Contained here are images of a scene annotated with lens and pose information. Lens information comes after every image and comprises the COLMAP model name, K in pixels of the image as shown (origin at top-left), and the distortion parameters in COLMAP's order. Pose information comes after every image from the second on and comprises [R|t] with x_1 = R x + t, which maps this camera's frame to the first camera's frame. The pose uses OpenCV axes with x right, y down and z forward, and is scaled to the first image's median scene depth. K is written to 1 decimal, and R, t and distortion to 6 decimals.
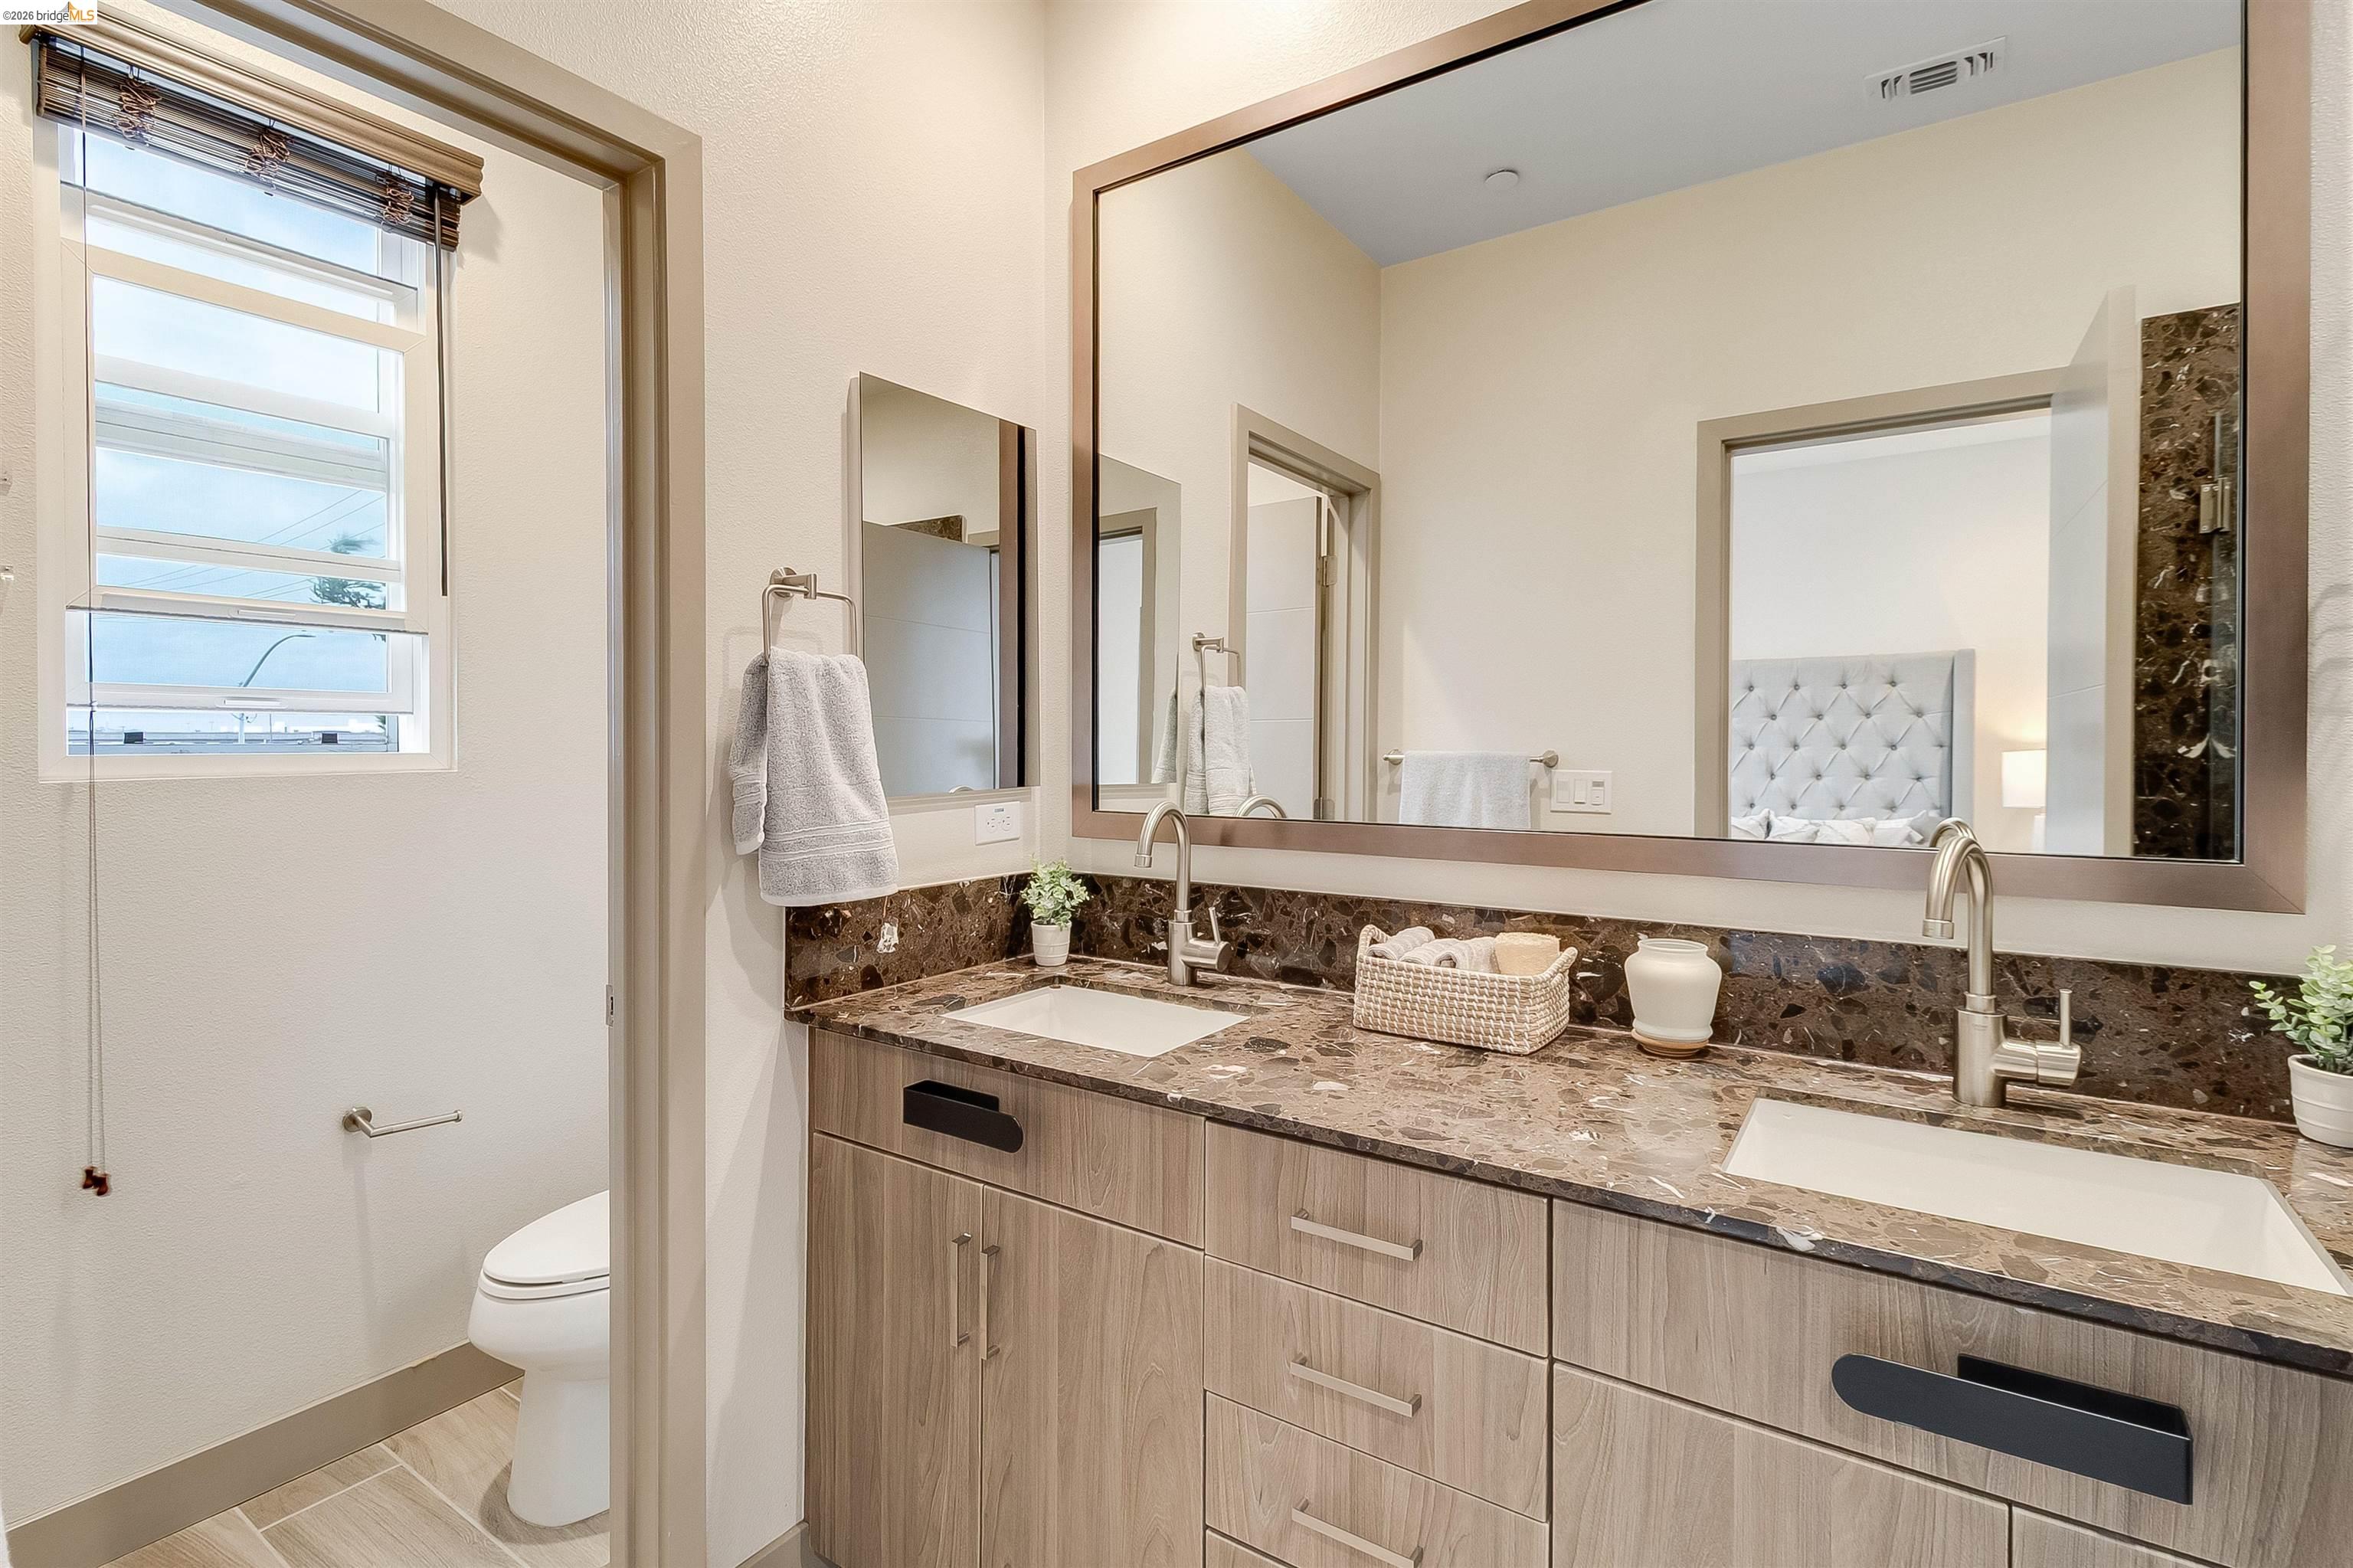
lens RADIAL K [[1102.1, 0, 1167.1], [0, 1102.1, 767.4], [0, 0, 1]] dist [-0.002964, -0.001411]
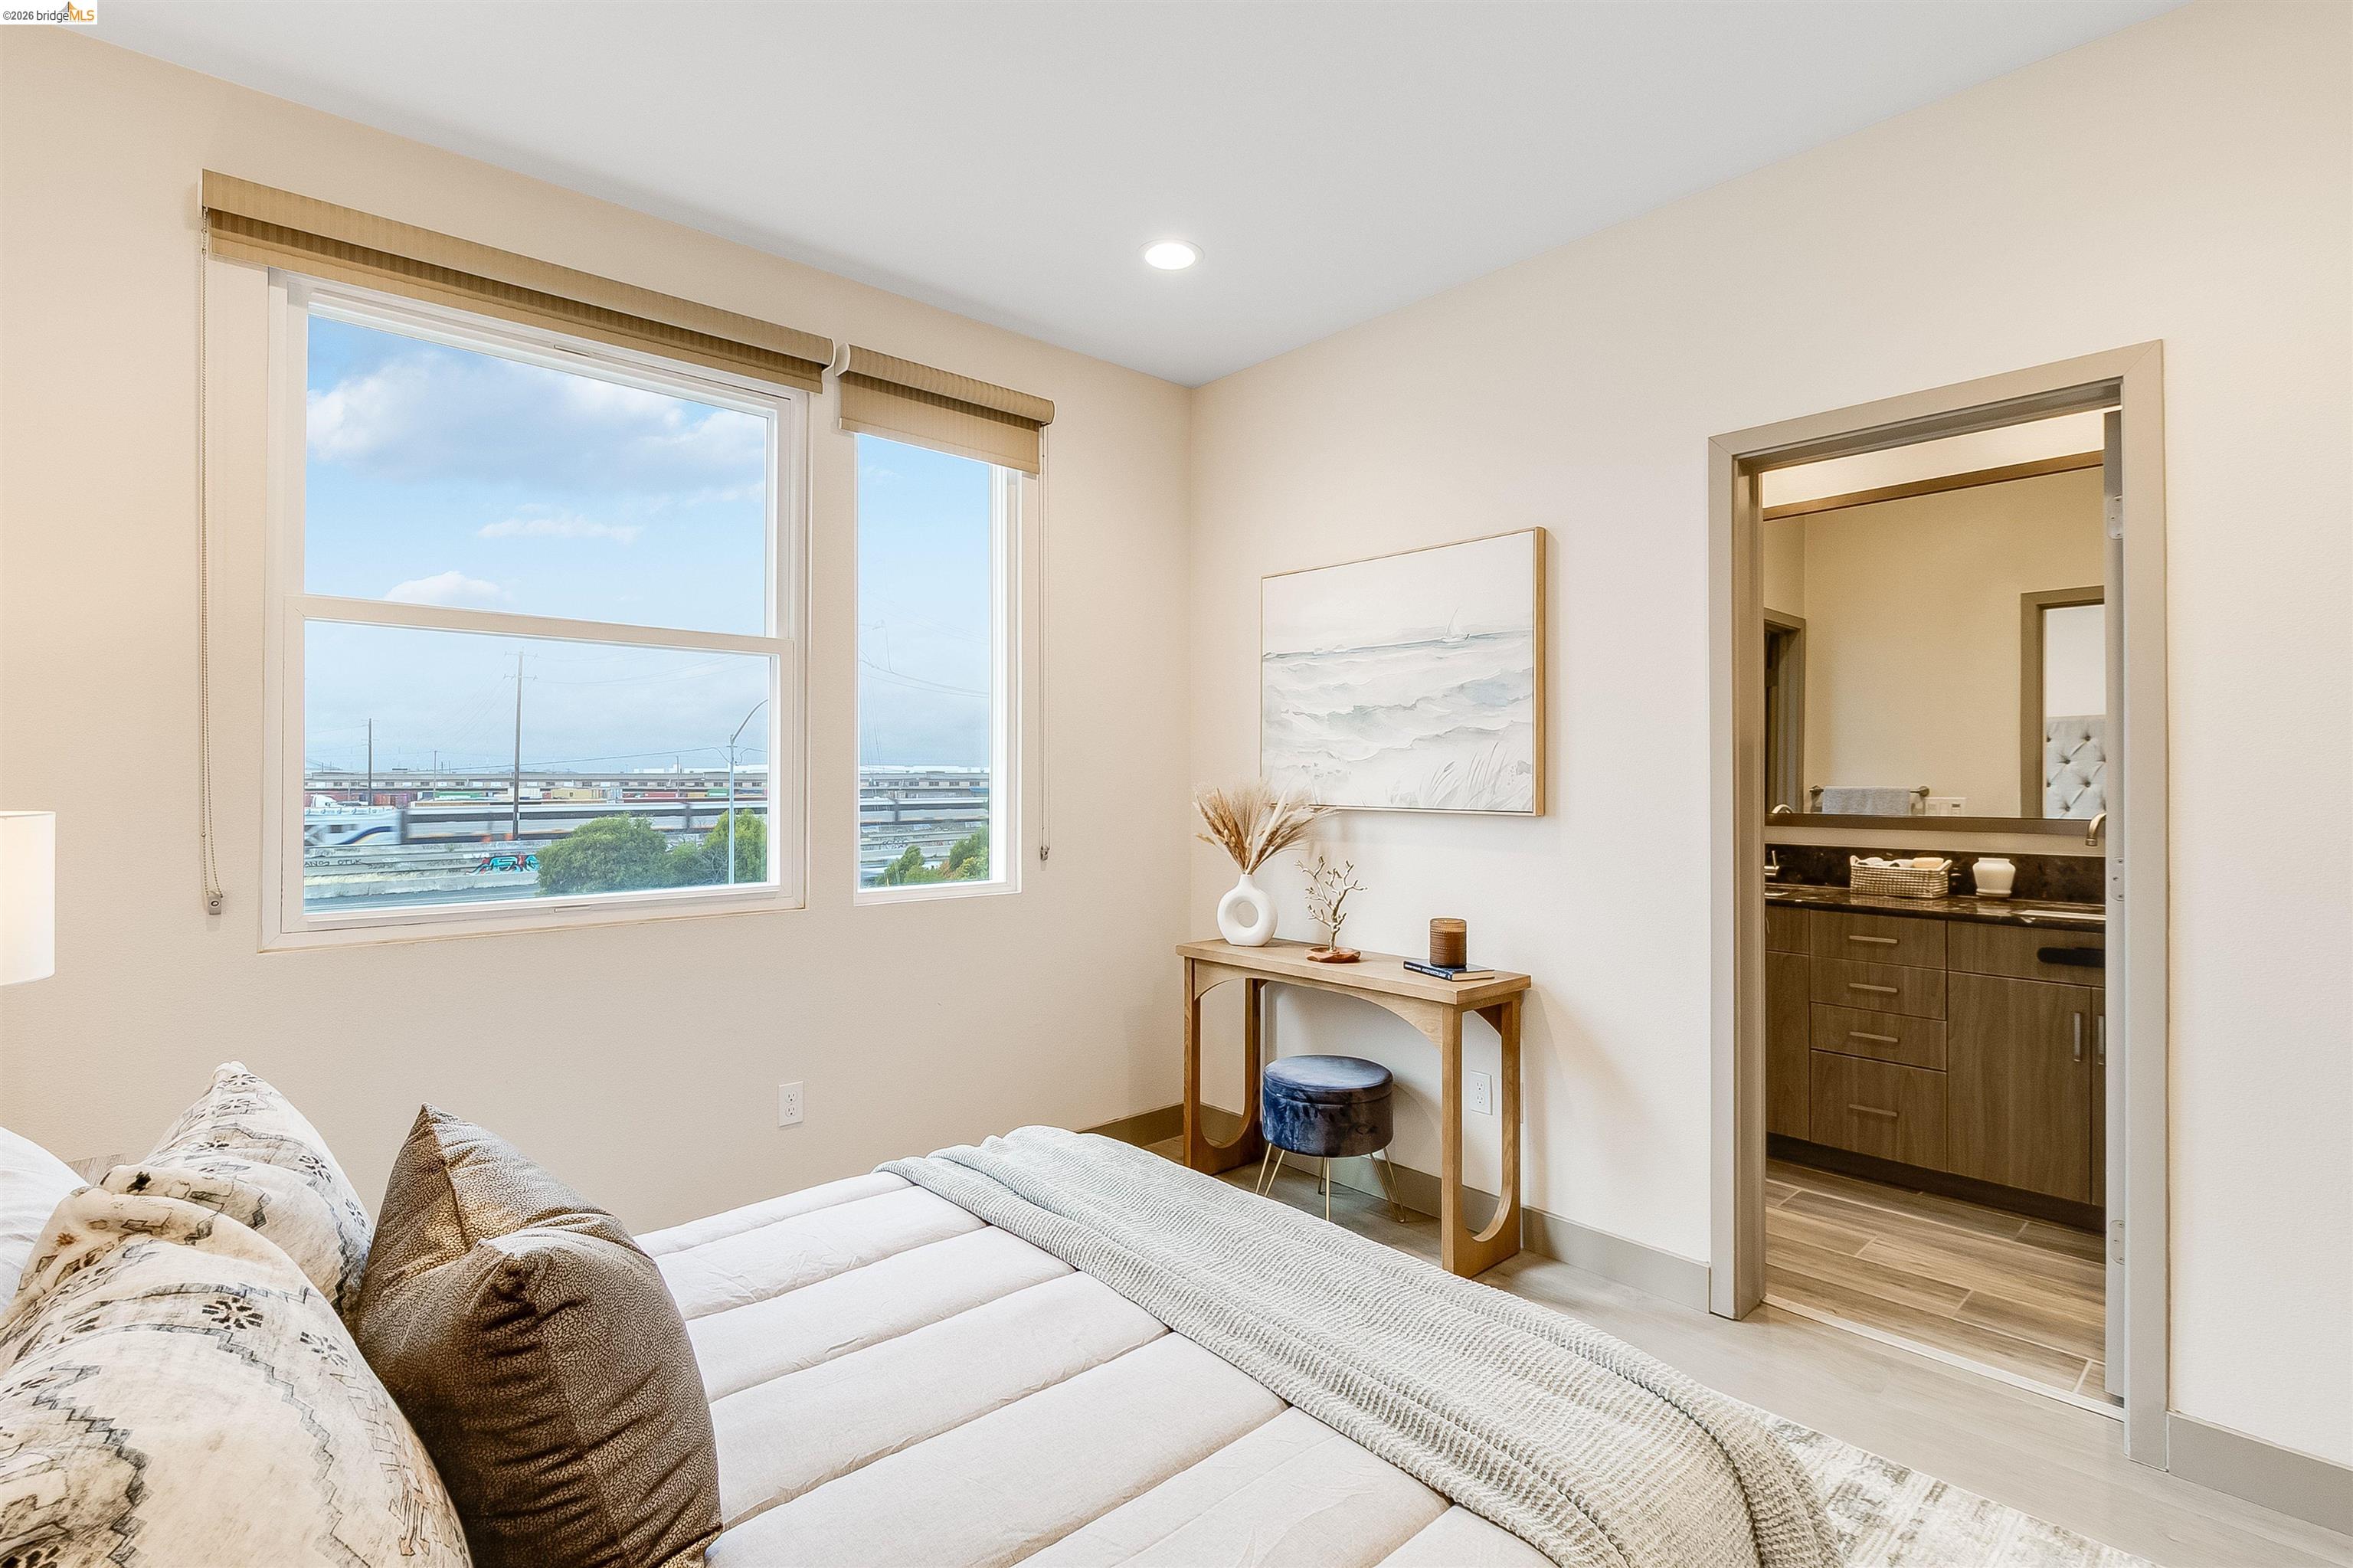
lens RADIAL K [[1102.1, 0, 1190.8], [0, 1102.1, 785.4], [0, 0, 1]] dist [-0.002964, -0.001411]
pose [[0.974082, 0.000805, -0.226194, -0.736893], [-0.005439, 0.999788, -0.019863, 0.048159], [0.226130, 0.020578, 0.973880, -1.807496]]
